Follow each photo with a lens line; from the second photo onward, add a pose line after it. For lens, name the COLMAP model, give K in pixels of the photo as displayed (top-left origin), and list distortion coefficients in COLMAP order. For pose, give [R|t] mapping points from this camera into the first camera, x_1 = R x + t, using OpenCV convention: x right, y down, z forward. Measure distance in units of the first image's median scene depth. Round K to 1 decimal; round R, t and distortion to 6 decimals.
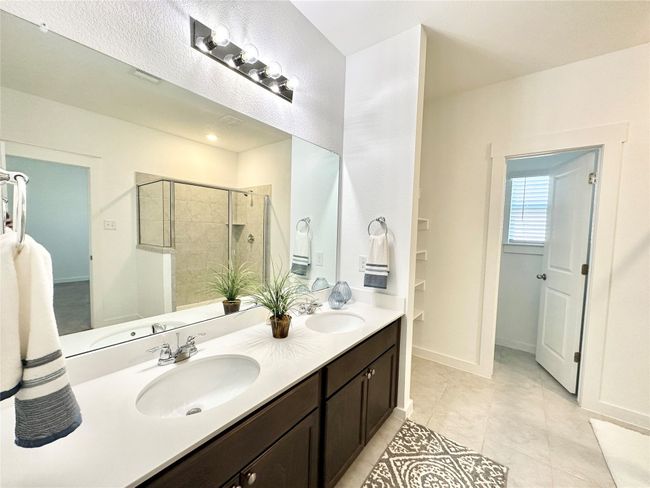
lens RADIAL K [[259.3, 0, 325.8], [0, 259.3, 243.9], [0, 0, 1]] dist [-0.001314, -0.000032]
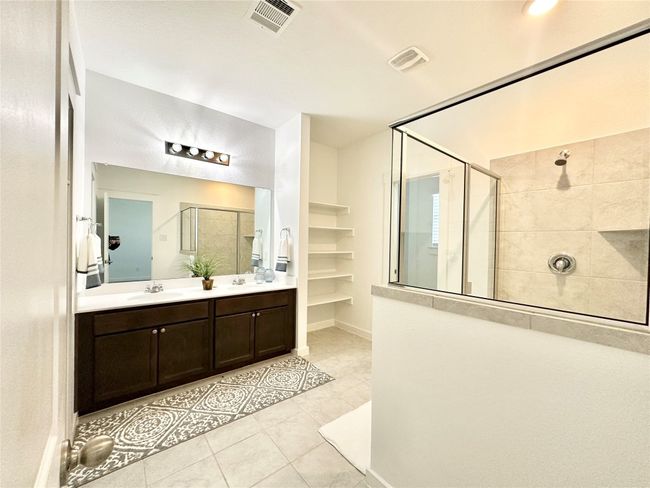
lens RADIAL K [[259.3, 0, 324.6], [0, 259.3, 245.2], [0, 0, 1]] dist [-0.001314, -0.000032]
pose [[0.974015, -0.009420, -0.226289, 0.718336], [-0.001261, 0.998894, -0.047011, 0.070982], [0.226482, 0.046075, 0.972925, -0.452796]]
